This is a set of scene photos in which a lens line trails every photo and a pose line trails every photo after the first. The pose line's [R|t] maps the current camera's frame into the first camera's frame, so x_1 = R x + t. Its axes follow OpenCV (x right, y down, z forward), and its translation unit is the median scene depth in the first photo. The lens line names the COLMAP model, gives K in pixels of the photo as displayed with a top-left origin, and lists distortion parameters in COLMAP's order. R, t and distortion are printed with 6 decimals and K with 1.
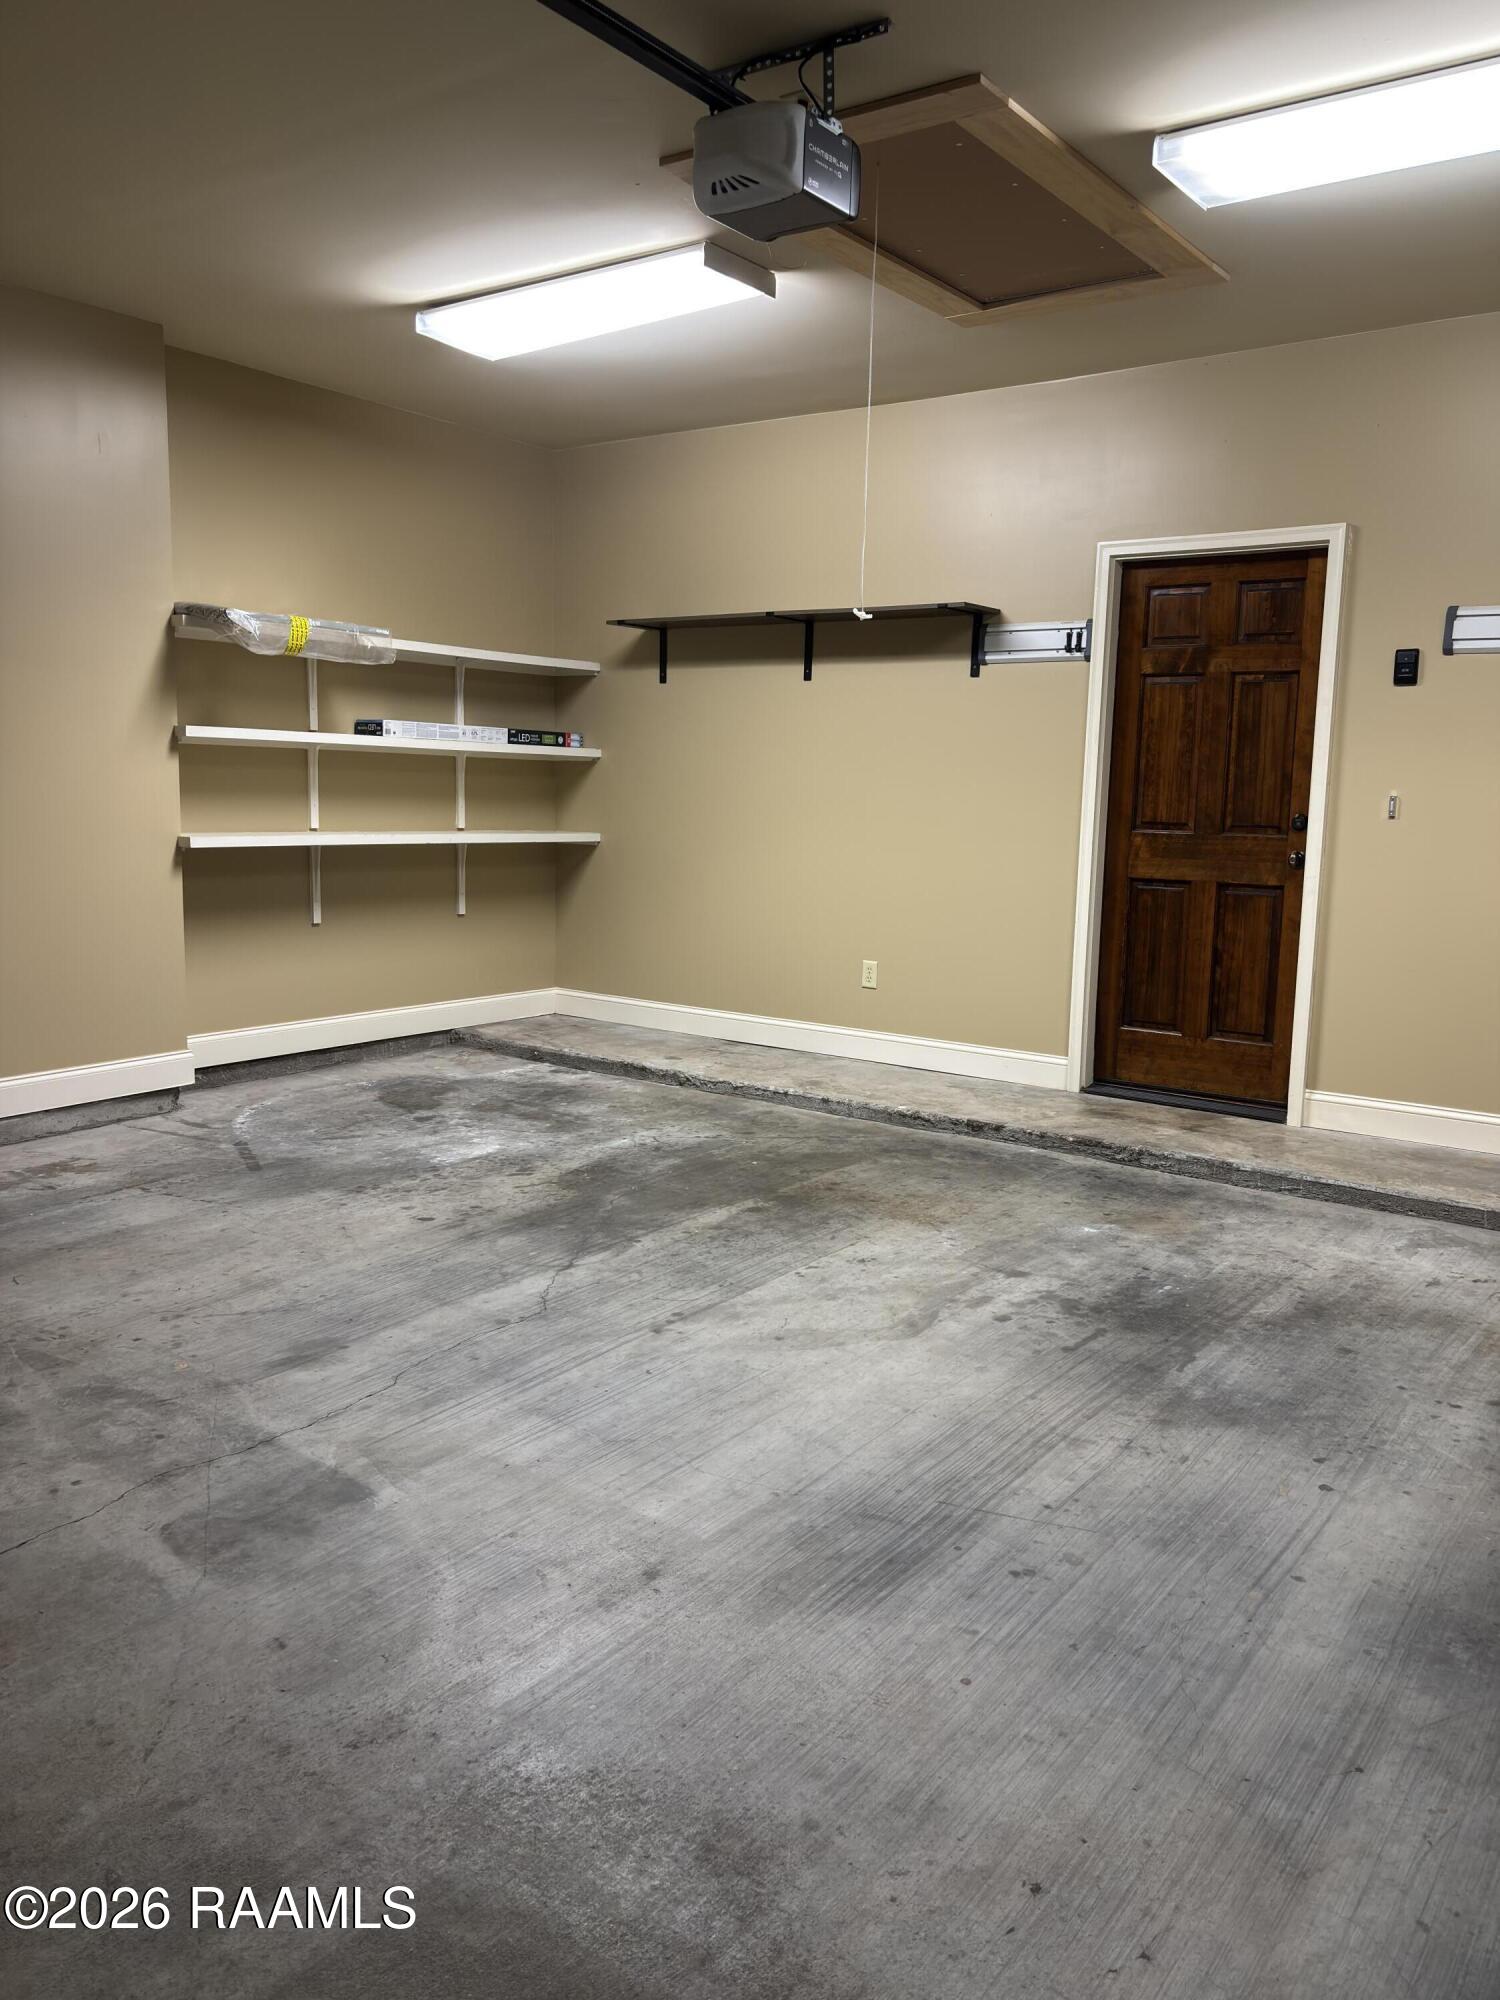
lens RADIAL K [[1540.9, 0, 739.3], [0, 1540.9, 995.0], [0, 0, 1]] dist [0.087666, -0.175322]
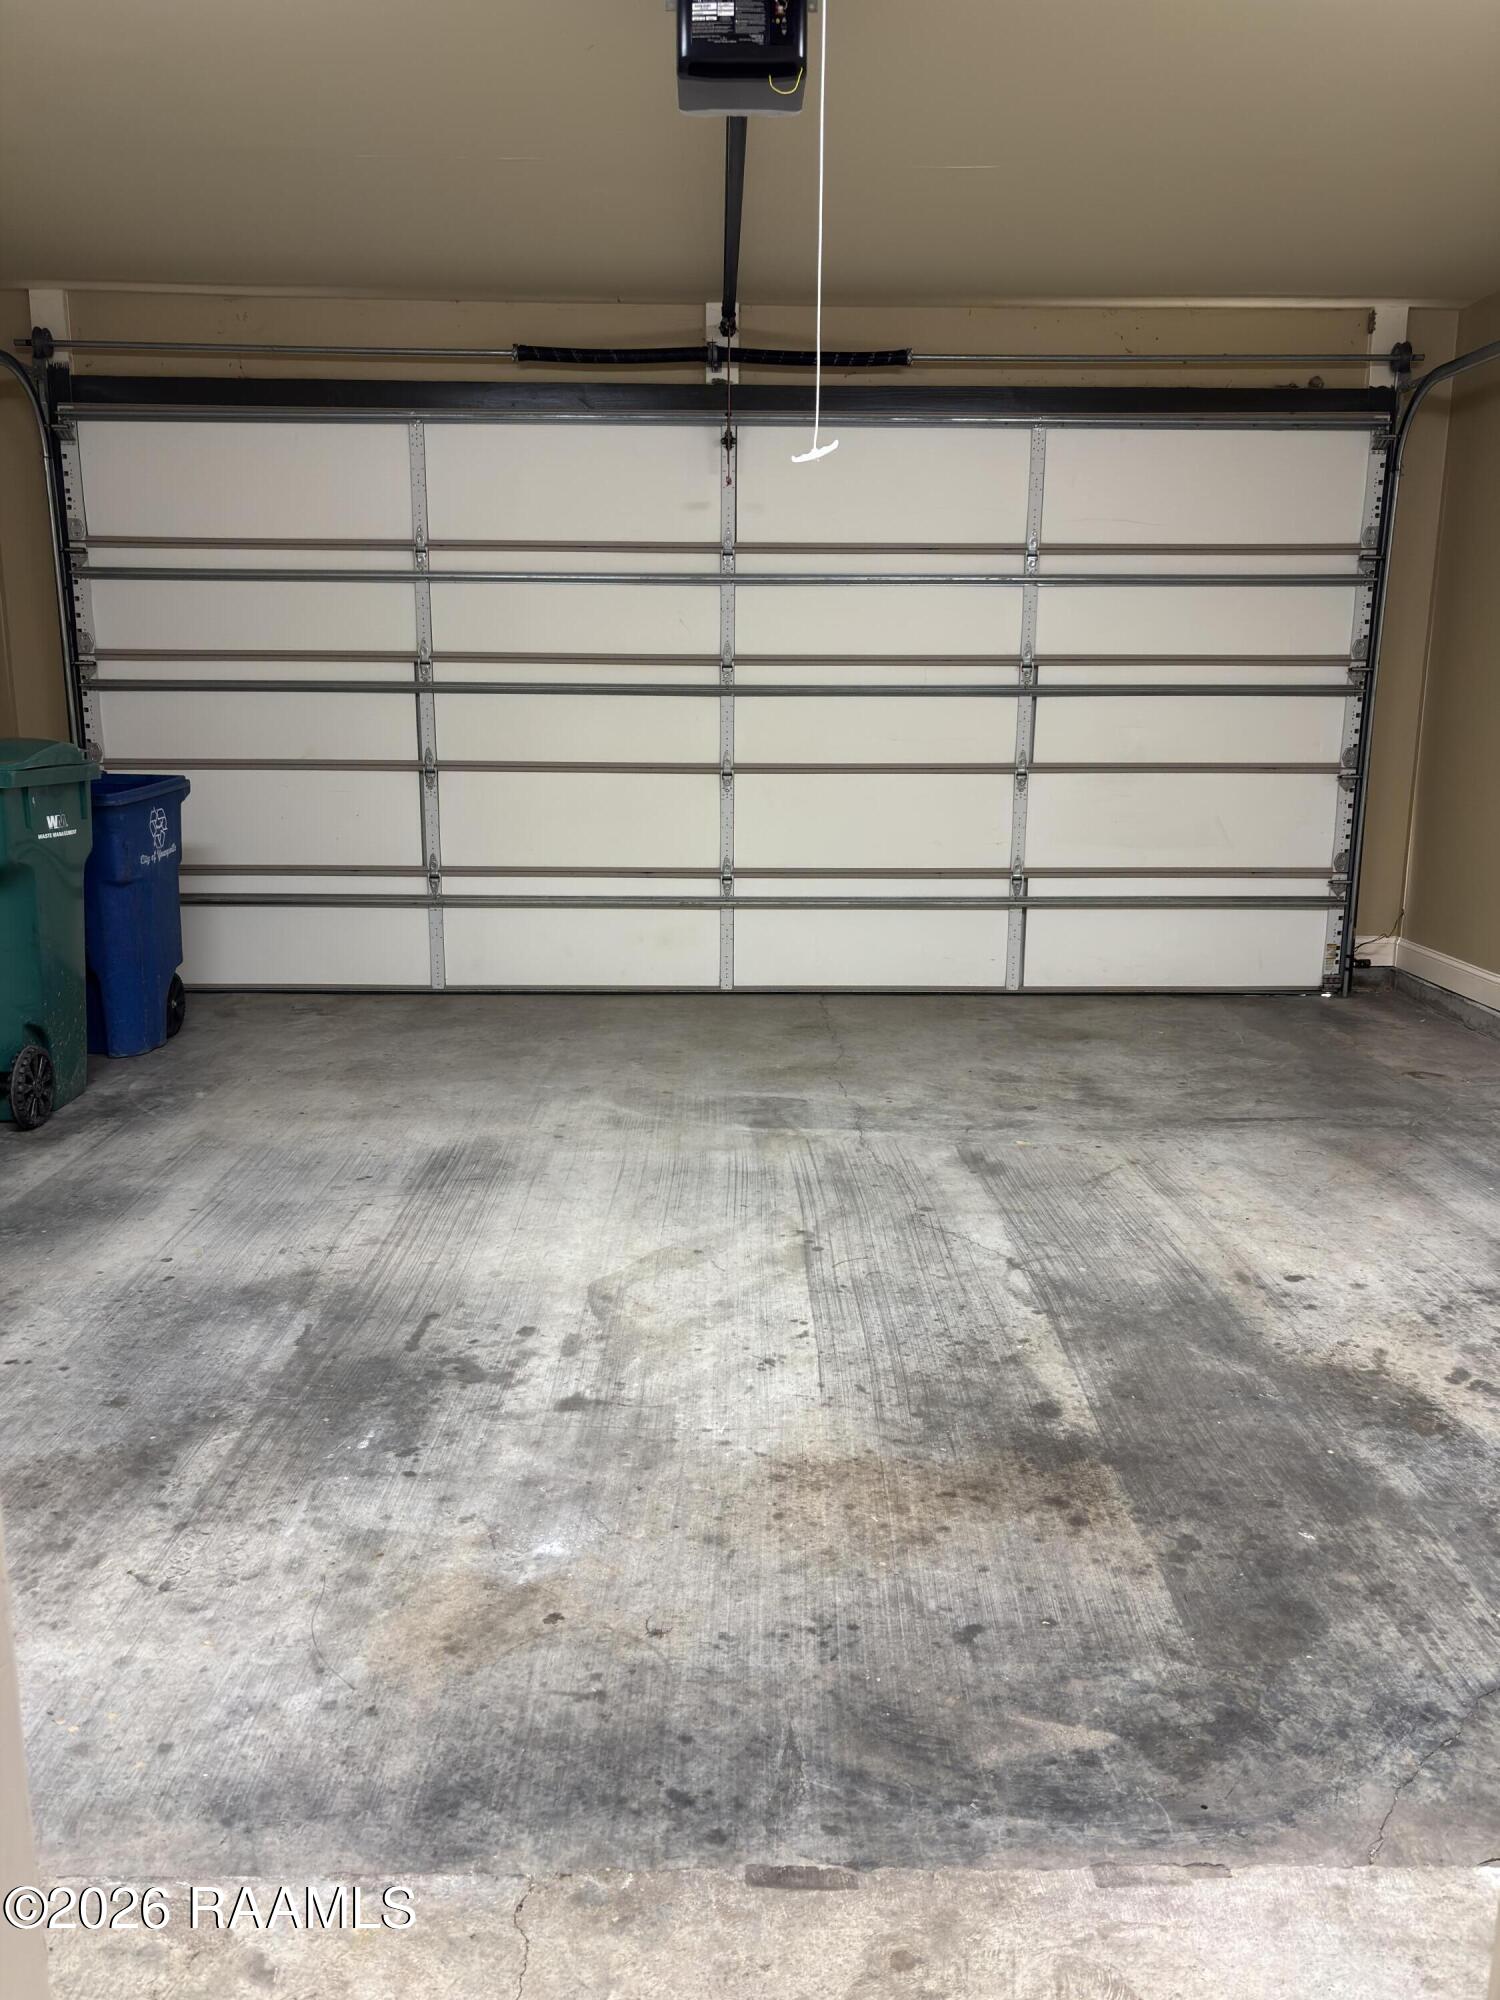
lens RADIAL K [[1514.9, 0, 759.1], [0, 1514.9, 1037.1], [0, 0, 1]] dist [0.044945, -0.032435]
pose [[-0.786185, 0.116846, -0.606844, 0.479411], [-0.111141, 0.939219, 0.324830, -0.196627], [0.607915, 0.322822, -0.725414, 1.402649]]
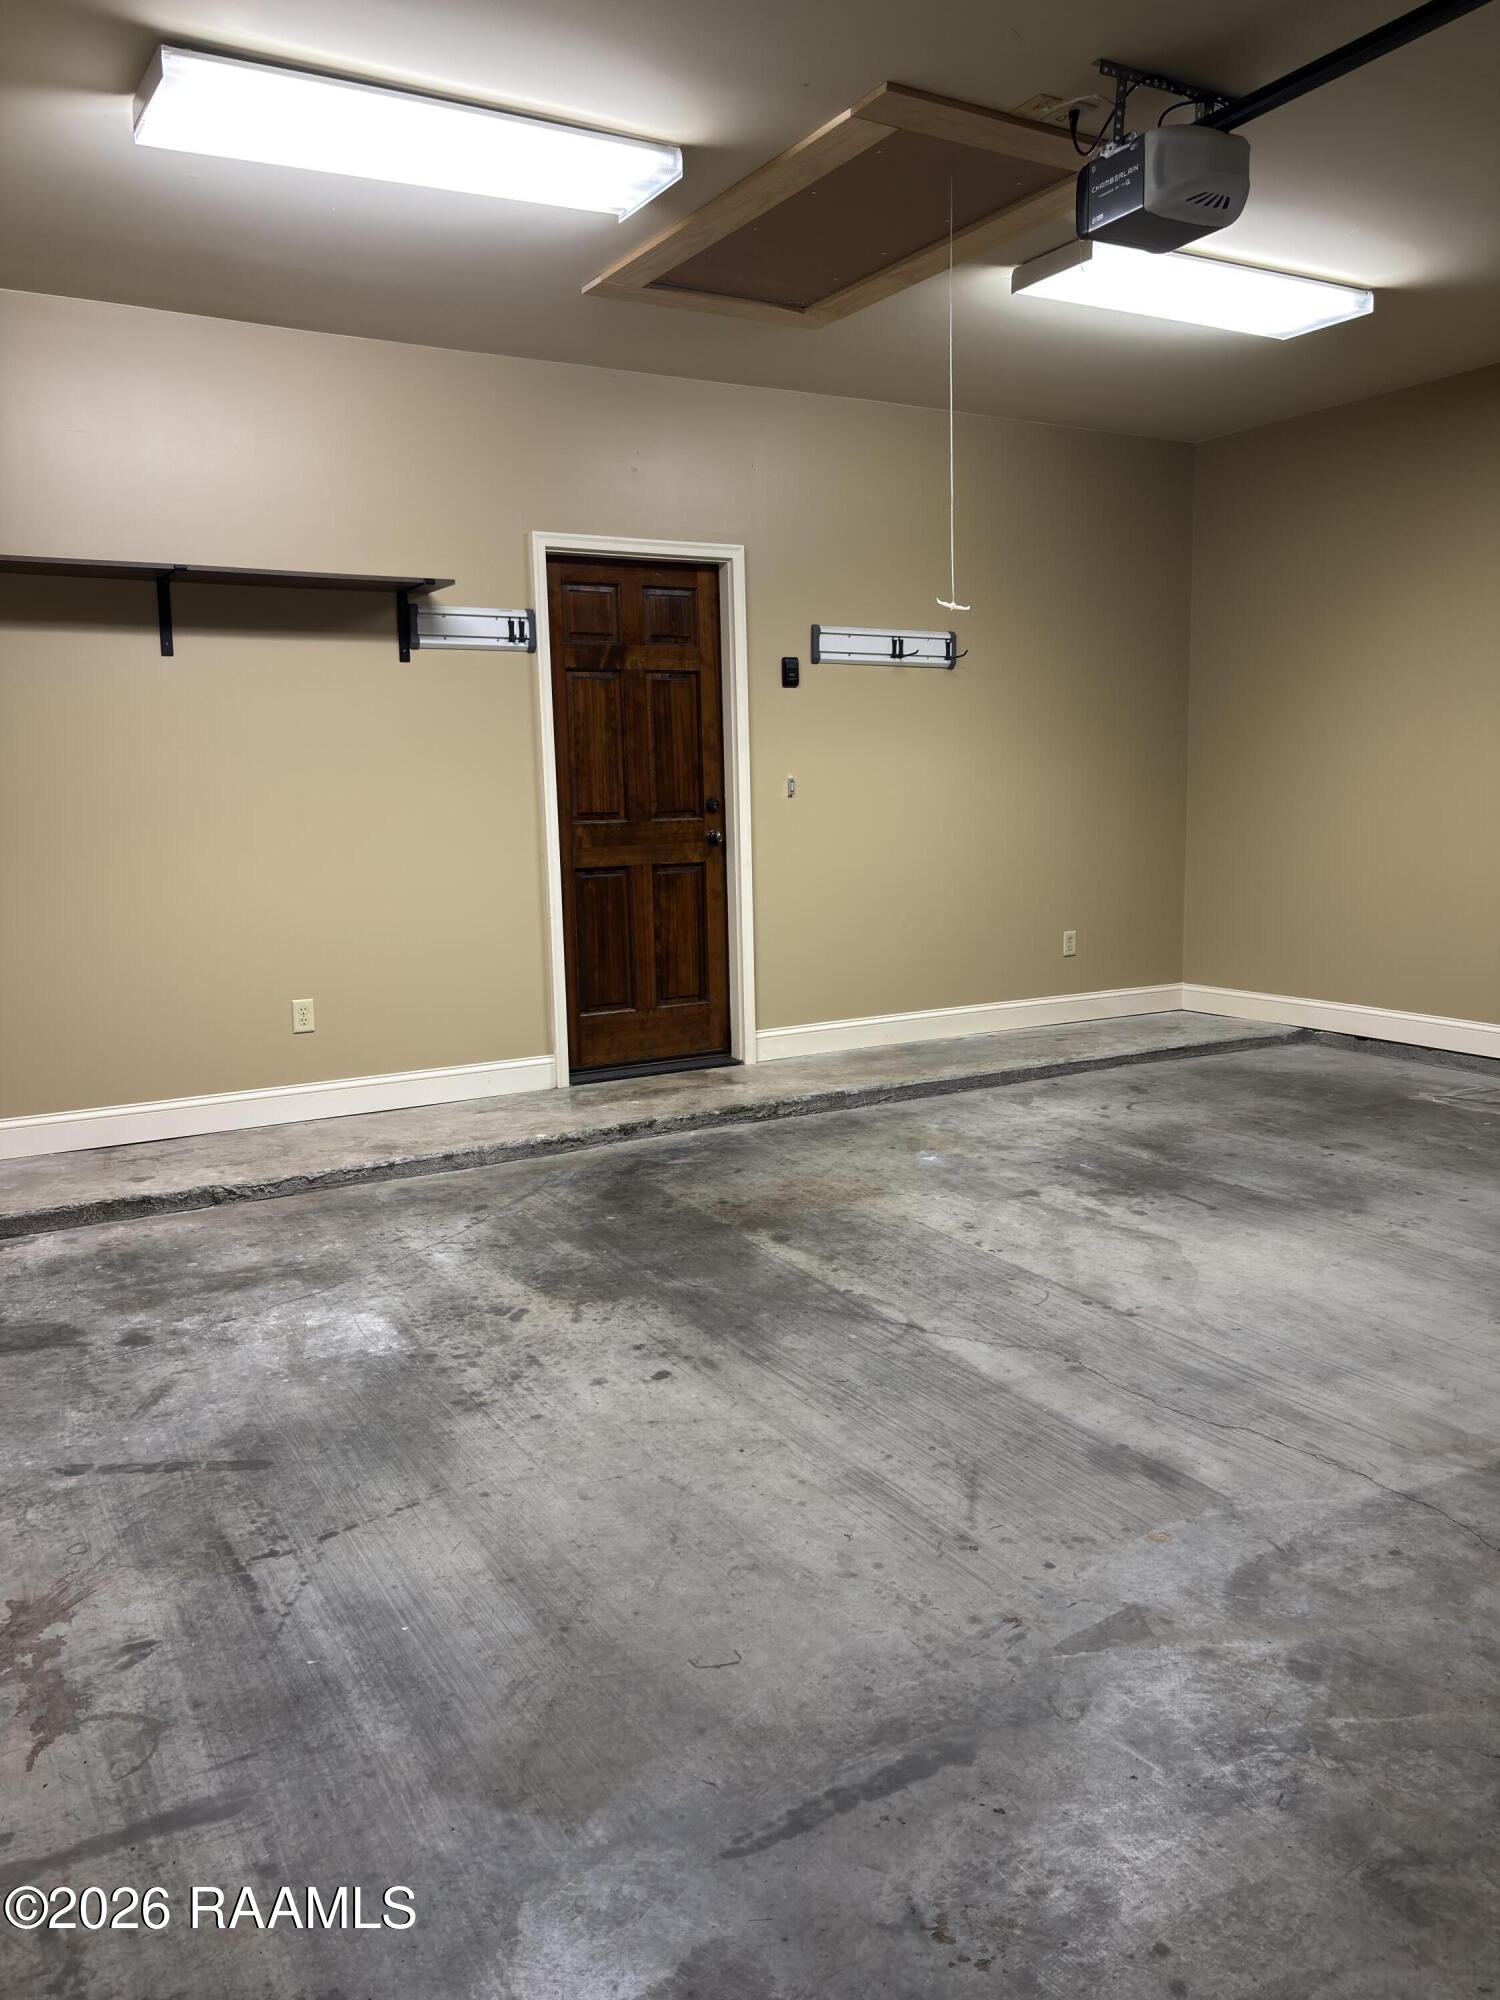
lens RADIAL K [[1514.9, 0, 759.1], [0, 1514.9, 1037.1], [0, 0, 1]] dist [0.044945, -0.032435]
pose [[0.387656, -0.184571, 0.903137, -0.845726], [0.156940, 0.978660, 0.132641, -0.109135], [-0.908346, 0.090319, 0.408351, 0.665321]]
